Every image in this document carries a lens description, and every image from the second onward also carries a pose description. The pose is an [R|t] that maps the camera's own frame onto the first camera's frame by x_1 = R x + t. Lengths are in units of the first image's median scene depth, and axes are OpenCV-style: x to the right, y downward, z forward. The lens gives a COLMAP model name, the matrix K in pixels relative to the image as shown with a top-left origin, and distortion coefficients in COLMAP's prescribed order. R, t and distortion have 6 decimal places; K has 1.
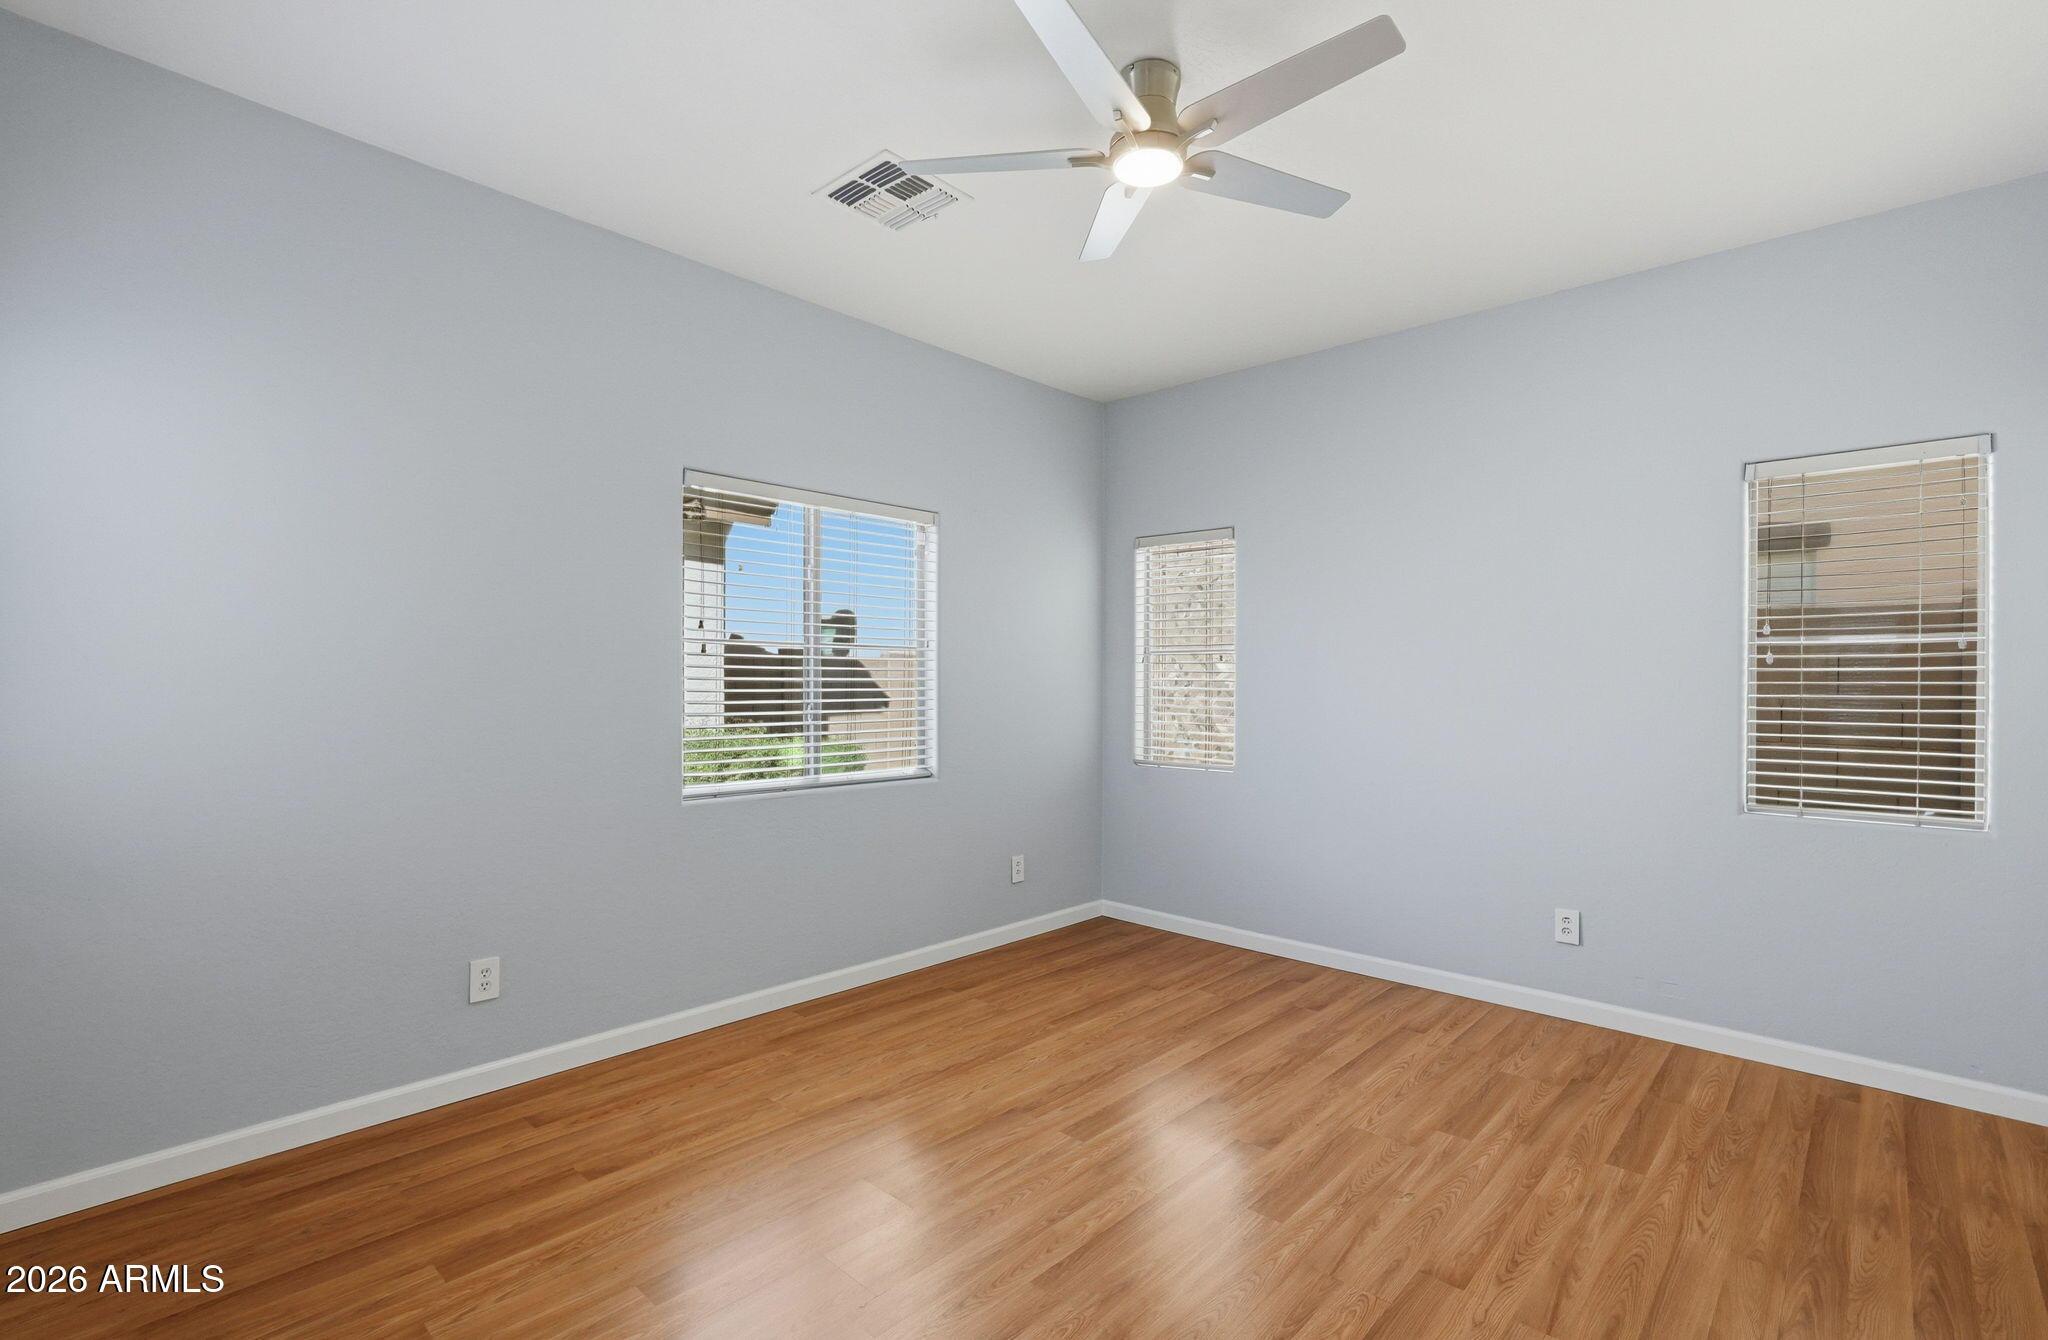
lens RADIAL K [[948.2, 0, 1024.0], [0, 948.2, 670.0], [0, 0, 1]] dist [0.002158, 0.000842]
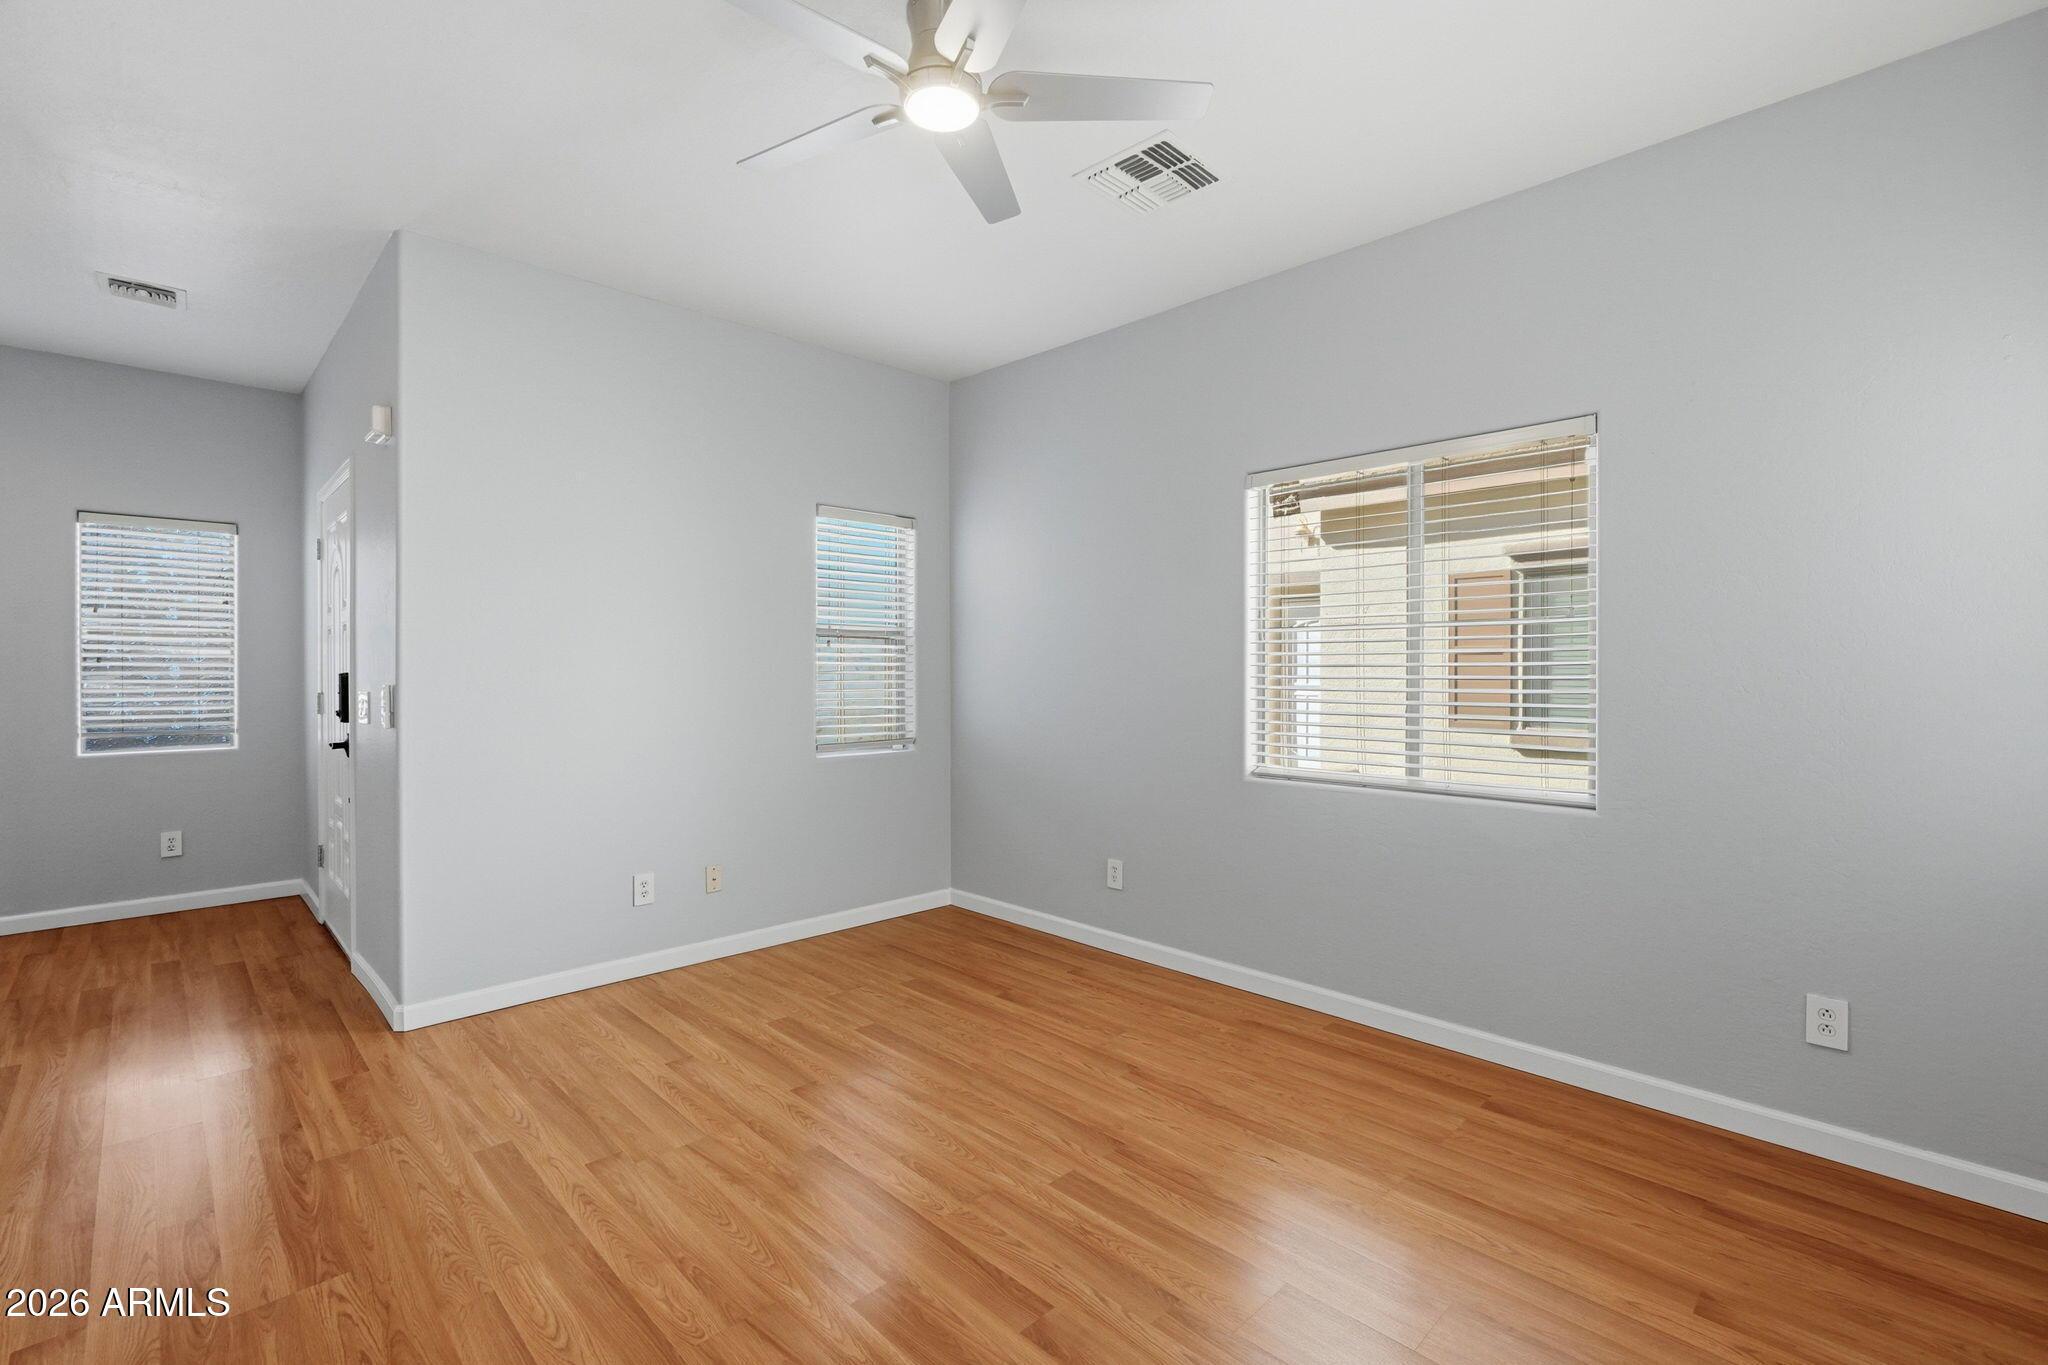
lens RADIAL K [[942.6, 0, 1029.4], [0, 942.6, 675.9], [0, 0, 1]] dist [-0.001276, 0.001336]
pose [[-0.048027, 0.005341, -0.998832, 0.800726], [0.006334, 0.999967, 0.005042, 0.020672], [0.998826, -0.006084, -0.048059, 0.884619]]
